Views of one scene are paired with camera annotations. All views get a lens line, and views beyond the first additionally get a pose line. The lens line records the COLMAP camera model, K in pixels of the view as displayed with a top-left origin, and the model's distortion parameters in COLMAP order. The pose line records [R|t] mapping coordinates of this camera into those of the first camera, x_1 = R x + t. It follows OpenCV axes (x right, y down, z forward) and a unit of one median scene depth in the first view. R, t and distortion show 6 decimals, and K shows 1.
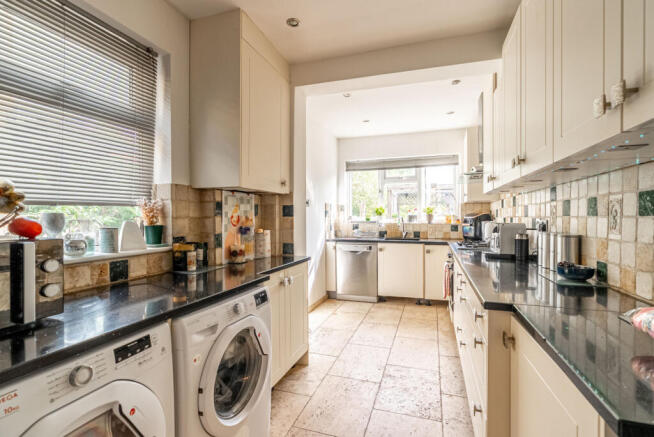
lens RADIAL K [[292.7, 0, 327.3], [0, 292.7, 220.3], [0, 0, 1]] dist [-0.015076, 0.005445]
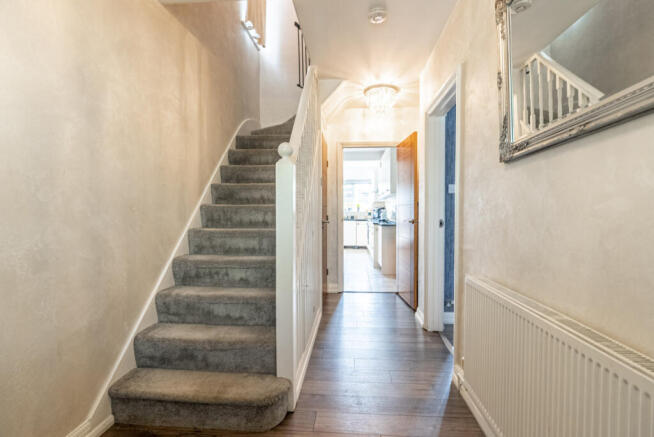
lens RADIAL K [[292.7, 0, 327.3], [0, 292.7, 220.3], [0, 0, 1]] dist [-0.015076, 0.005445]
pose [[0.970778, -0.005178, 0.239925, -0.357670], [-0.000358, 0.999735, 0.023024, 0.023961], [-0.239981, -0.022438, 0.970518, -0.951657]]
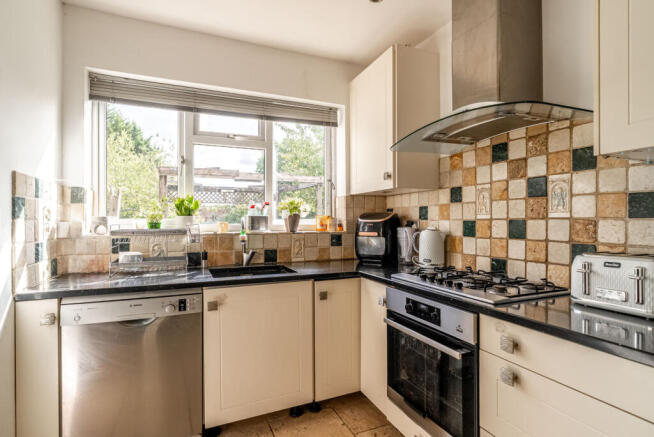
lens RADIAL K [[342.4, 0, 326.7], [0, 342.4, 221.6], [0, 0, 1]] dist [0.000351, -0.000186]
pose [[0.749613, 0.000828, 0.661876, 0.001958], [0.007802, 0.999919, -0.010087, -0.001564], [-0.661830, 0.012726, 0.749546, 0.522567]]
